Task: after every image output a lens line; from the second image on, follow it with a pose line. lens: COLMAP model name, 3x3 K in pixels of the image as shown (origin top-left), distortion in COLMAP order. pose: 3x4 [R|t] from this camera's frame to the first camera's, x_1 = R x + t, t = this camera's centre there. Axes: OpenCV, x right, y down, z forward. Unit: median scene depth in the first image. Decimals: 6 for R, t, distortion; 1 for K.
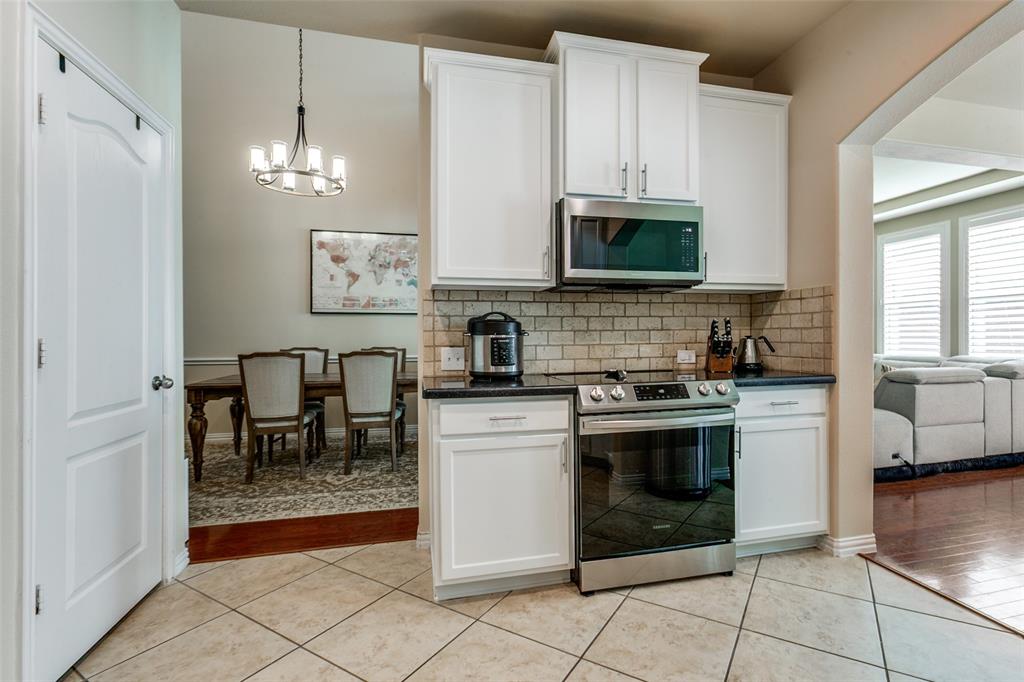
lens RADIAL K [[484.2, 0, 540.6], [0, 484.2, 337.7], [0, 0, 1]] dist [-0.004175, -0.000433]
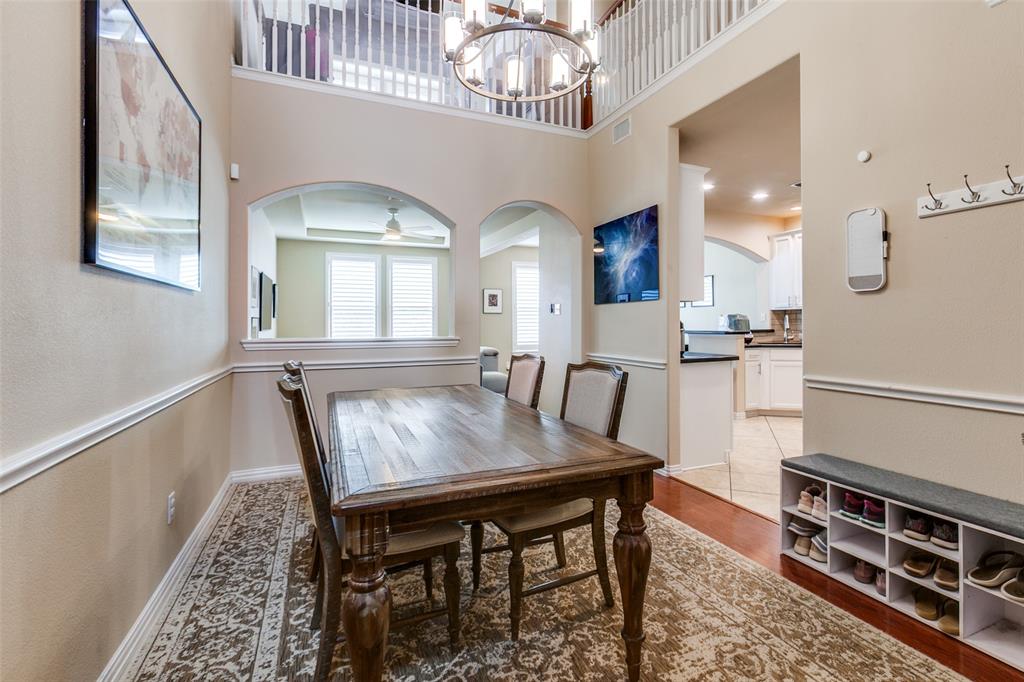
lens RADIAL K [[480.9, 0, 536.7], [0, 480.9, 321.9], [0, 0, 1]] dist [-0.001727, 0.000240]
pose [[-0.167196, 0.010013, 0.985873, -1.445579], [0.011605, 0.999899, -0.008187, -0.023202], [-0.985855, 0.010072, -0.167295, 1.488171]]
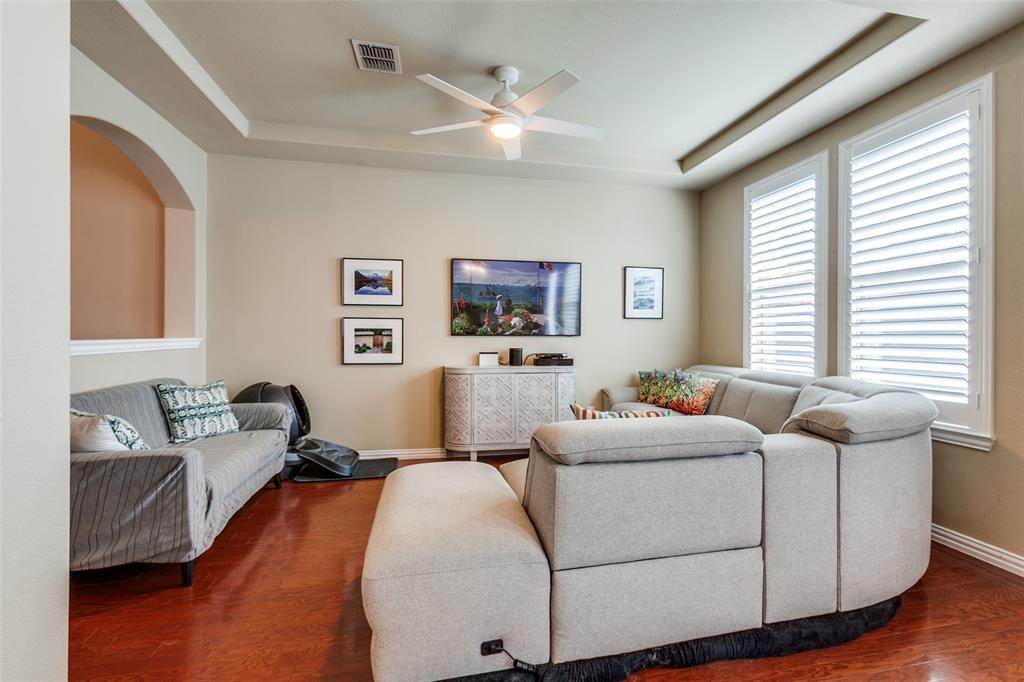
lens RADIAL K [[482.6, 0, 534.2], [0, 482.6, 337.1], [0, 0, 1]] dist [-0.030136, 0.000199]
pose [[0.999268, 0.012487, -0.036166, 0.980599], [-0.012543, 0.999920, -0.001326, -0.010112], [0.036147, 0.001779, 0.999345, 0.768171]]
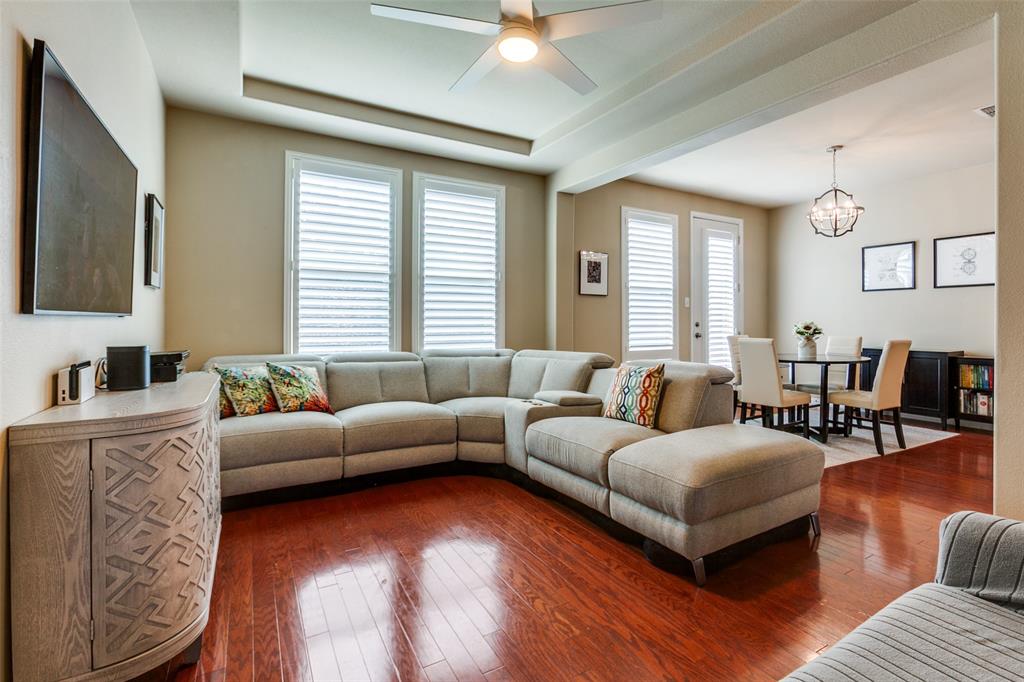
lens RADIAL K [[479.0, 0, 540.2], [0, 479.0, 331.7], [0, 0, 1]] dist [-0.029441, 0.000278]
pose [[-0.304832, -0.010565, 0.952347, 0.142743], [0.004395, 0.999912, 0.012499, 0.000233], [-0.952396, 0.007995, -0.304759, 1.974580]]
